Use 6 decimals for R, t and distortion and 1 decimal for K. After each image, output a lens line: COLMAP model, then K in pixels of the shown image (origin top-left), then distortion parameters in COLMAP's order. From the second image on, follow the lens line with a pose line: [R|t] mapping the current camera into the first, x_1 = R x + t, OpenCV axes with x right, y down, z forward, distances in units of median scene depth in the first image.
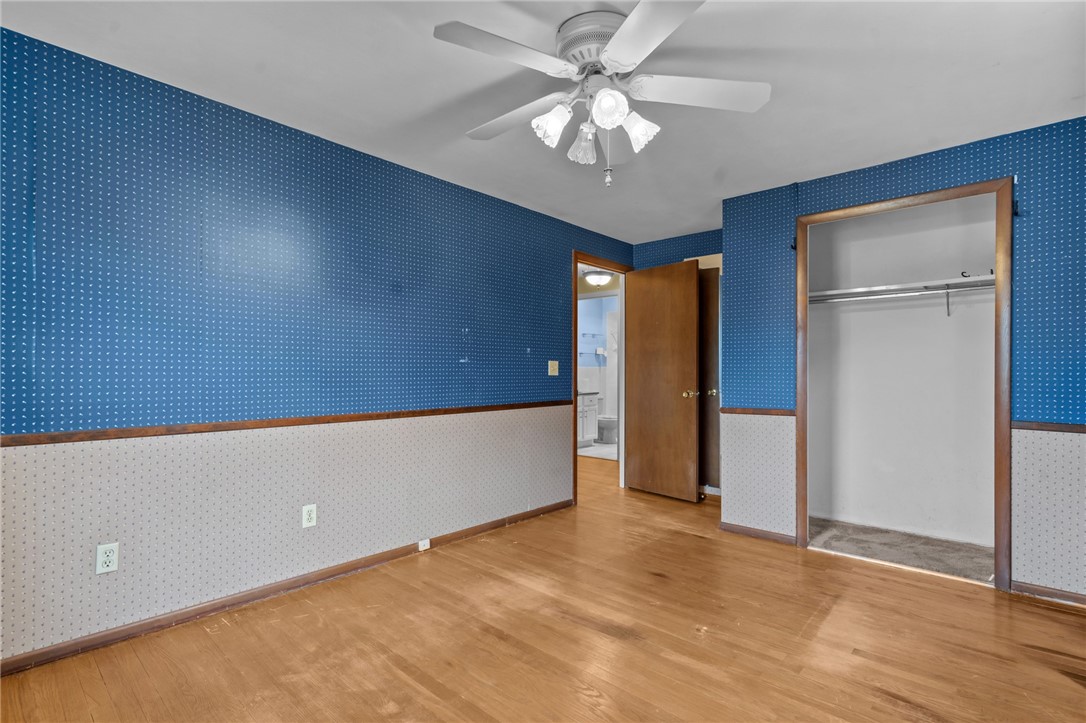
lens RADIAL K [[521.3, 0, 543.9], [0, 521.3, 364.3], [0, 0, 1]] dist [0.002761, -0.000936]
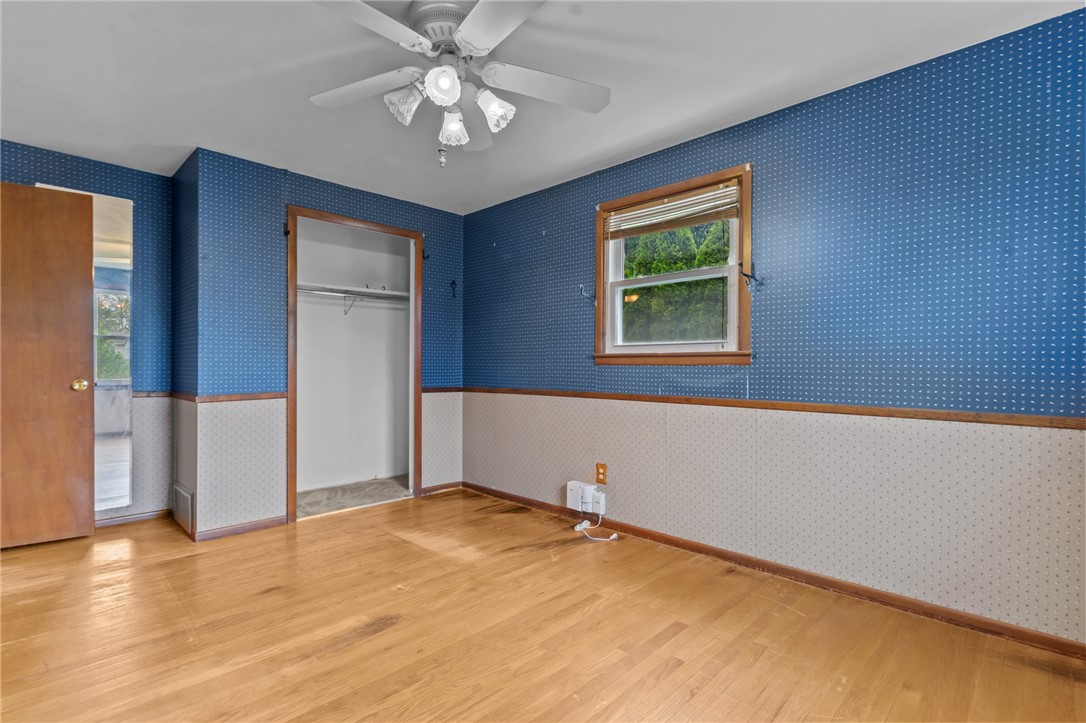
lens RADIAL K [[521.3, 0, 561.8], [0, 521.3, 363.7], [0, 0, 1]] dist [0.002761, -0.000936]
pose [[0.011763, -0.002095, 0.999929, -0.668379], [-0.018593, 0.999824, 0.002314, 0.023527], [-0.999758, -0.018619, 0.011722, 0.554227]]
